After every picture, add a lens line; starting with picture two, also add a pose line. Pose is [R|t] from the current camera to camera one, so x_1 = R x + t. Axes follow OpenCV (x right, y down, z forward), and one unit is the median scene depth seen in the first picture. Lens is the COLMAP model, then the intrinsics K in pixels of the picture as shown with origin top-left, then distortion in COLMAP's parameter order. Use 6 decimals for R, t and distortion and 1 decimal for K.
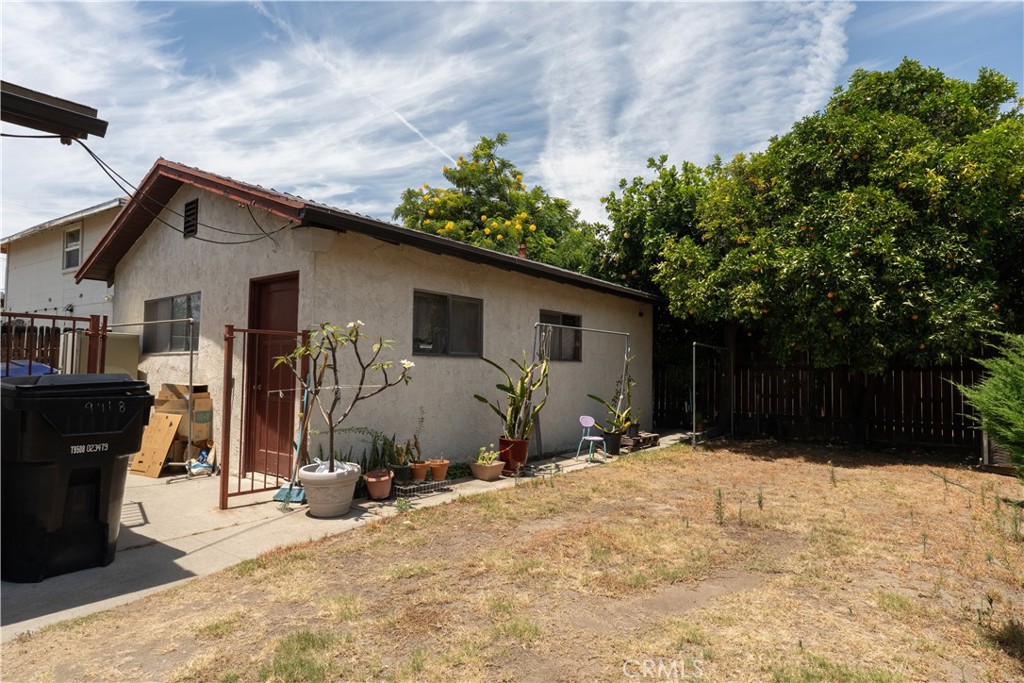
lens RADIAL K [[554.8, 0, 512.0], [0, 554.8, 341.5], [0, 0, 1]] dist [-0.003365, 0.000870]
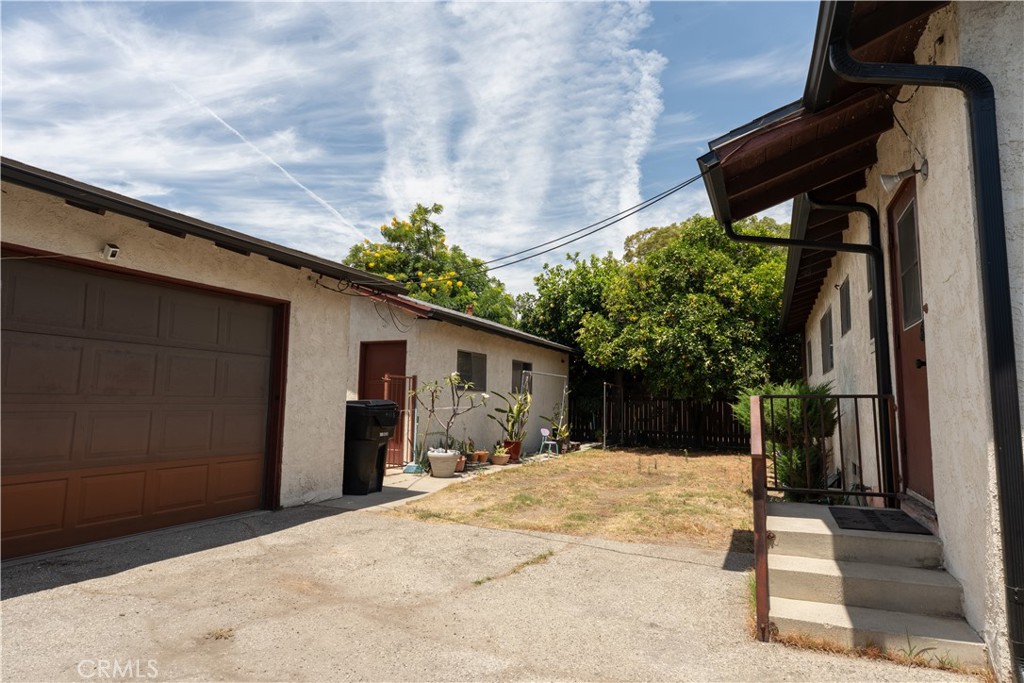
lens RADIAL K [[554.8, 0, 512.0], [0, 554.8, 341.5], [0, 0, 1]] dist [-0.003365, 0.000870]
pose [[0.970838, 0.030323, 0.237813, -0.315765], [-0.017264, 0.998236, -0.056803, -0.021318], [-0.239116, 0.051041, 0.969649, -0.486186]]
